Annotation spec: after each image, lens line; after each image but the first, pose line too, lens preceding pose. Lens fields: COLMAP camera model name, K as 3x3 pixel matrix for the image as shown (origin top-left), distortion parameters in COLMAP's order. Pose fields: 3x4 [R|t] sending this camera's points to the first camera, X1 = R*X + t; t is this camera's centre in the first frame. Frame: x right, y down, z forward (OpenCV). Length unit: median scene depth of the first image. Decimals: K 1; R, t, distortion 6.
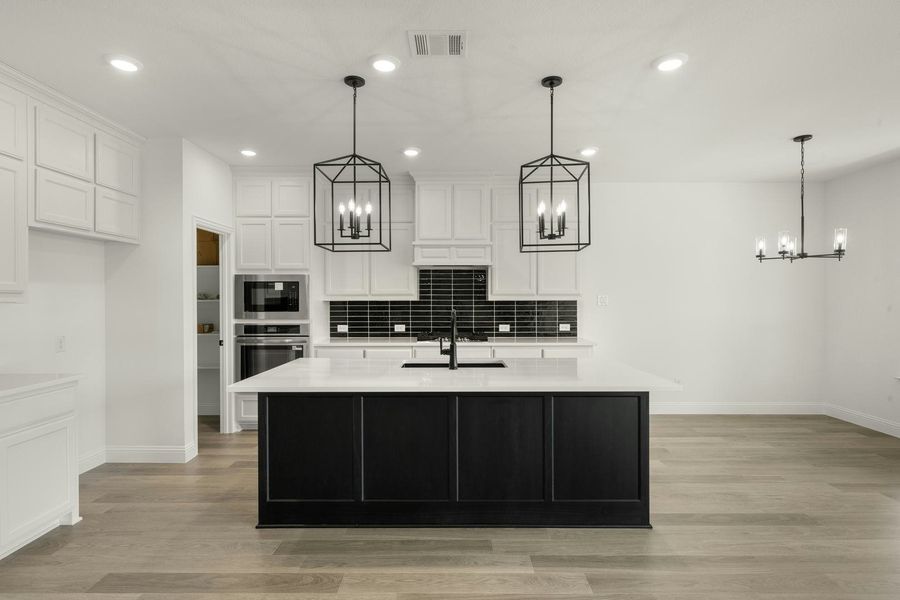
lens RADIAL K [[448.4, 0, 453.1], [0, 448.4, 298.4], [0, 0, 1]] dist [0.003046, 0.000008]
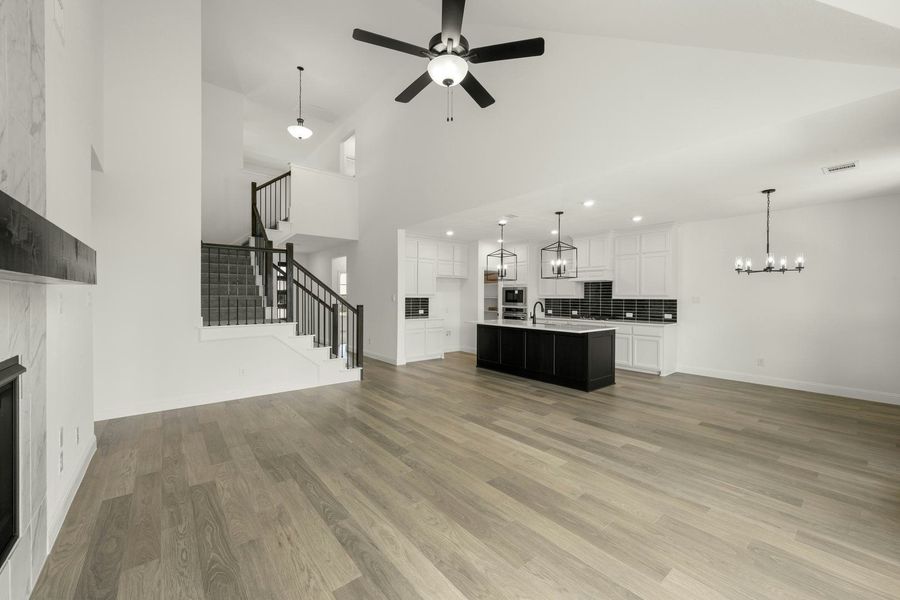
lens RADIAL K [[351.4, 0, 451.9], [0, 351.4, 298.5], [0, 0, 1]] dist [0.000486, -0.000600]
pose [[0.637461, 0.008547, -0.770435, 0.830353], [-0.007356, 0.999960, 0.005008, 0.000826], [0.770447, 0.002475, 0.637499, -0.451966]]
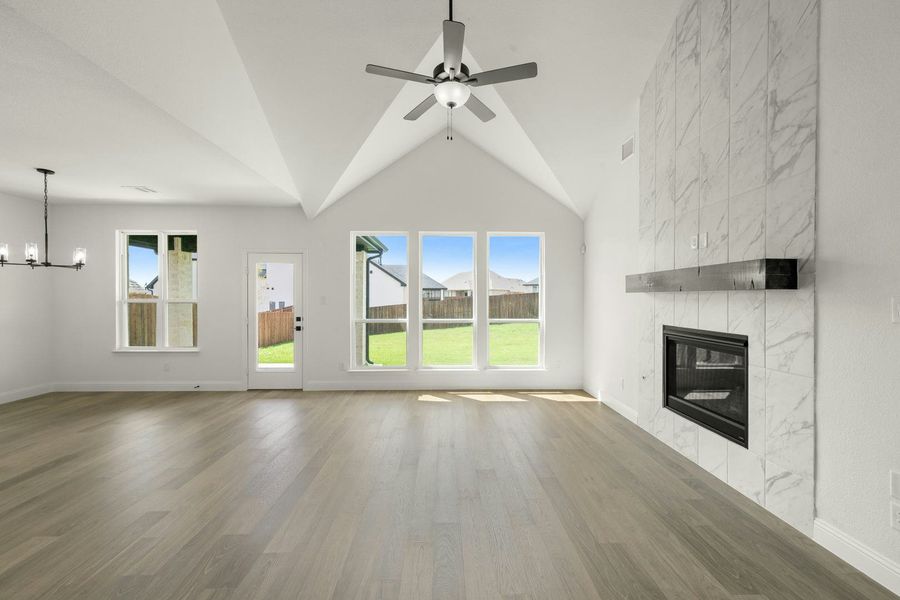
lens RADIAL K [[351.4, 0, 452.6], [0, 351.4, 301.4], [0, 0, 1]] dist [0.000486, -0.000600]
pose [[-0.029208, -0.007069, 0.999548, -0.199584], [0.000446, 0.999975, 0.007085, 0.001796], [-0.999573, 0.000652, -0.029204, -0.091920]]
